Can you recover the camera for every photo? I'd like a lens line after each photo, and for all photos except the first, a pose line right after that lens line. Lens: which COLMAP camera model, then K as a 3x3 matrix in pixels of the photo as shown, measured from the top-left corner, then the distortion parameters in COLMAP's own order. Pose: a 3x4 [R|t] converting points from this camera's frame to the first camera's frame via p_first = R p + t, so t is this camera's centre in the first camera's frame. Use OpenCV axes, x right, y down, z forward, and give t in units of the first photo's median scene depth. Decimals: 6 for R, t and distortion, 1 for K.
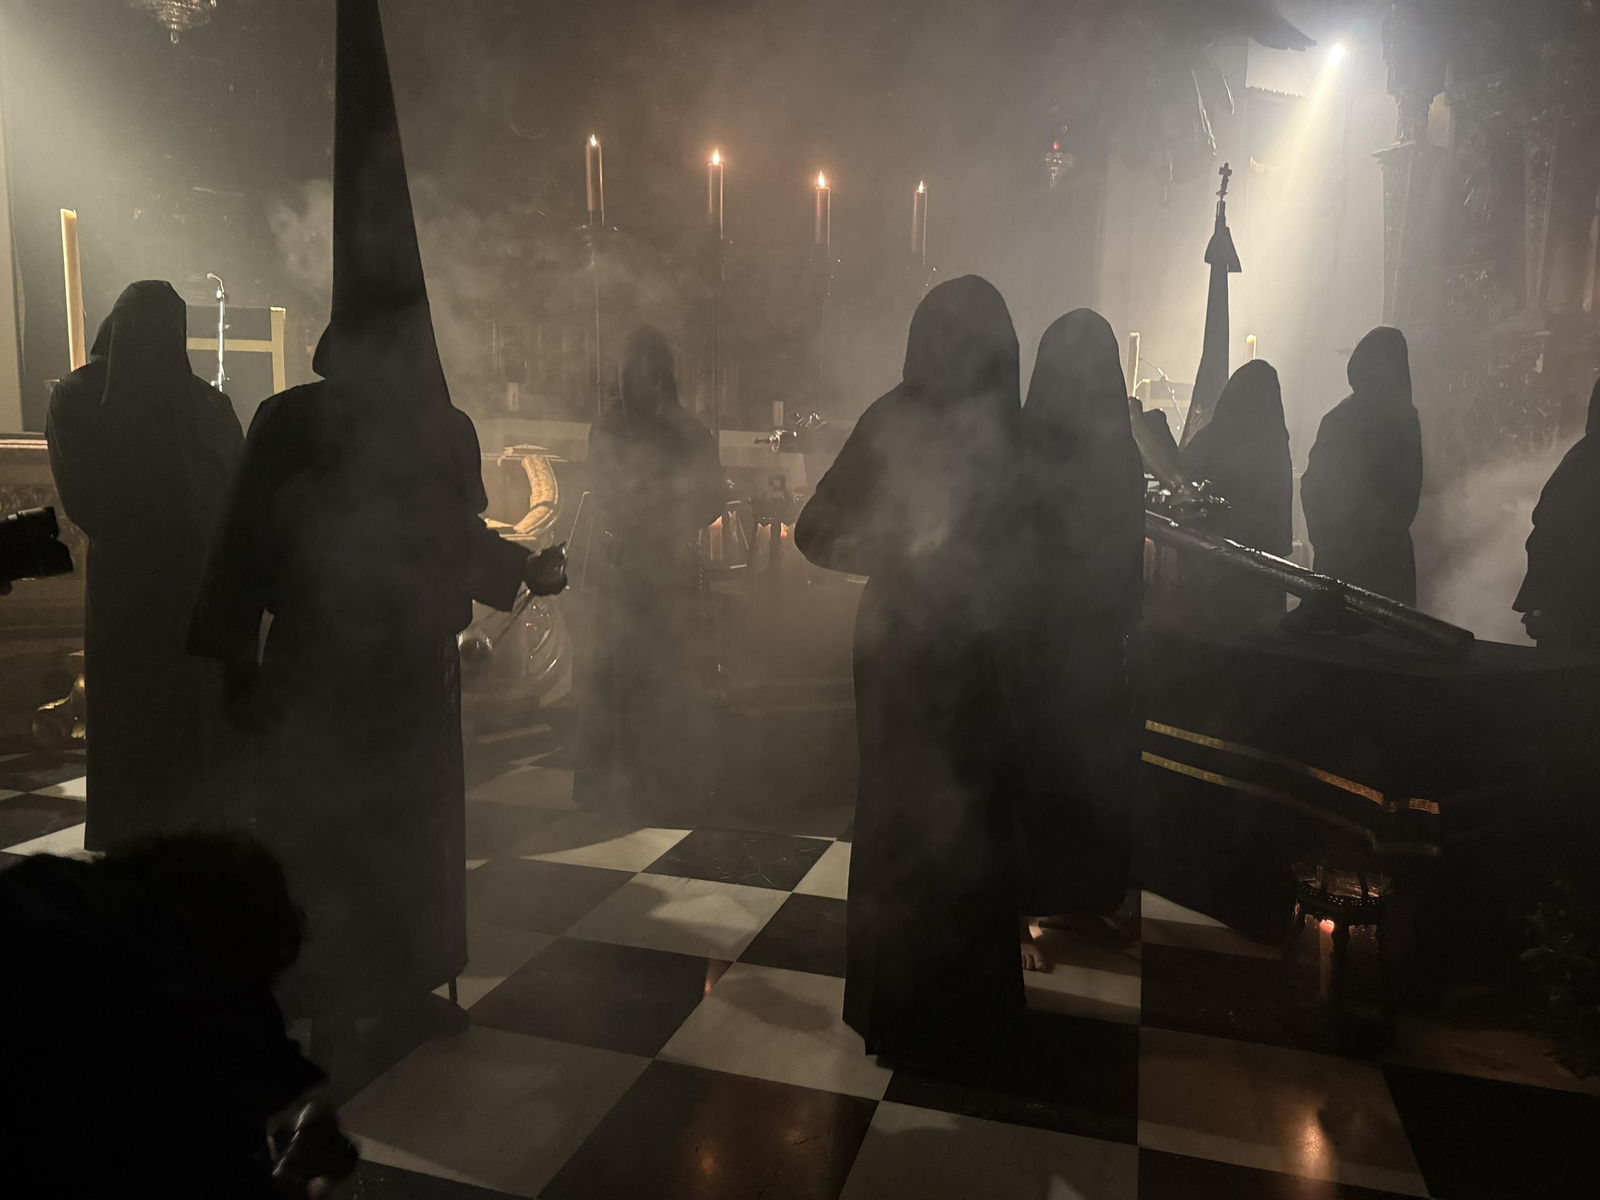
lens RADIAL K [[1109.1, 0, 800.0], [0, 1109.1, 600.0], [0, 0, 1]] dist [-0.004043, -0.017174]
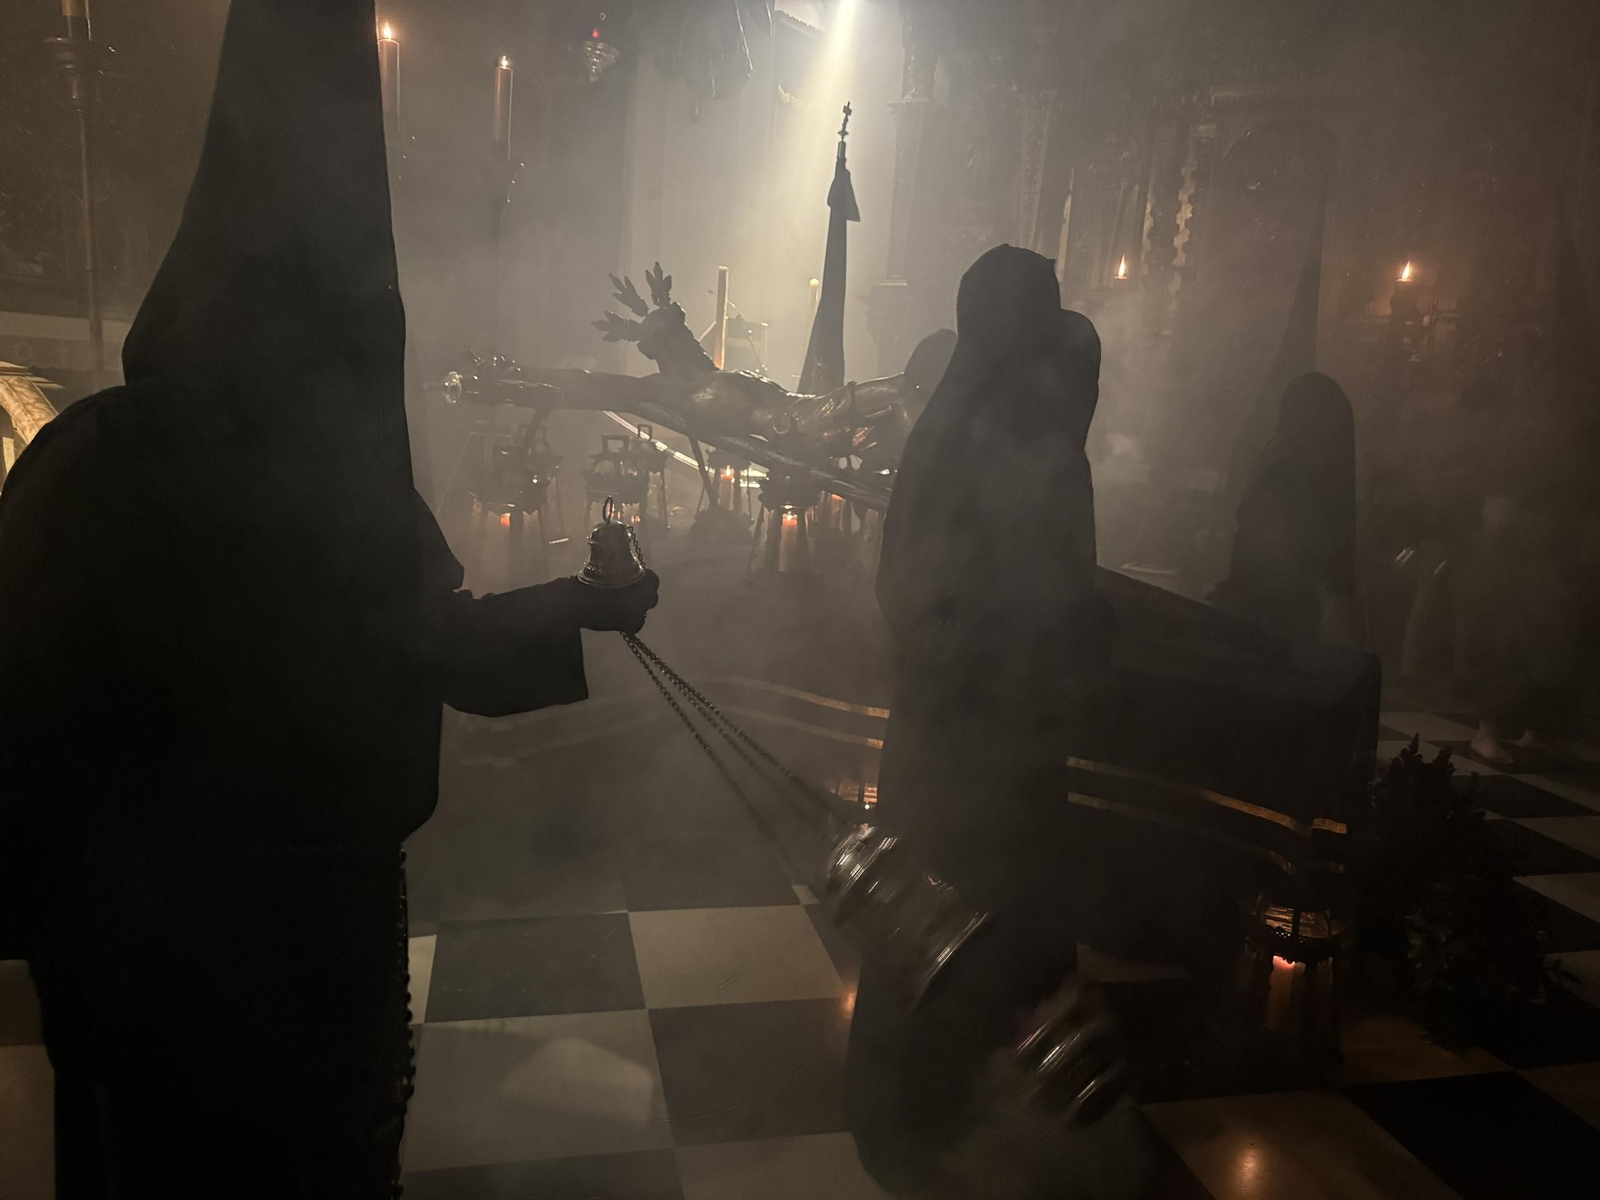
lens RADIAL K [[1119.1, 0, 794.8], [0, 1119.1, 606.6], [0, 0, 1]] dist [0.031641, -0.051596]
pose [[0.865070, -0.049736, 0.499180, -0.273462], [0.003668, 0.995674, 0.092848, -0.084153], [-0.501638, -0.078489, 0.861509, 0.253269]]
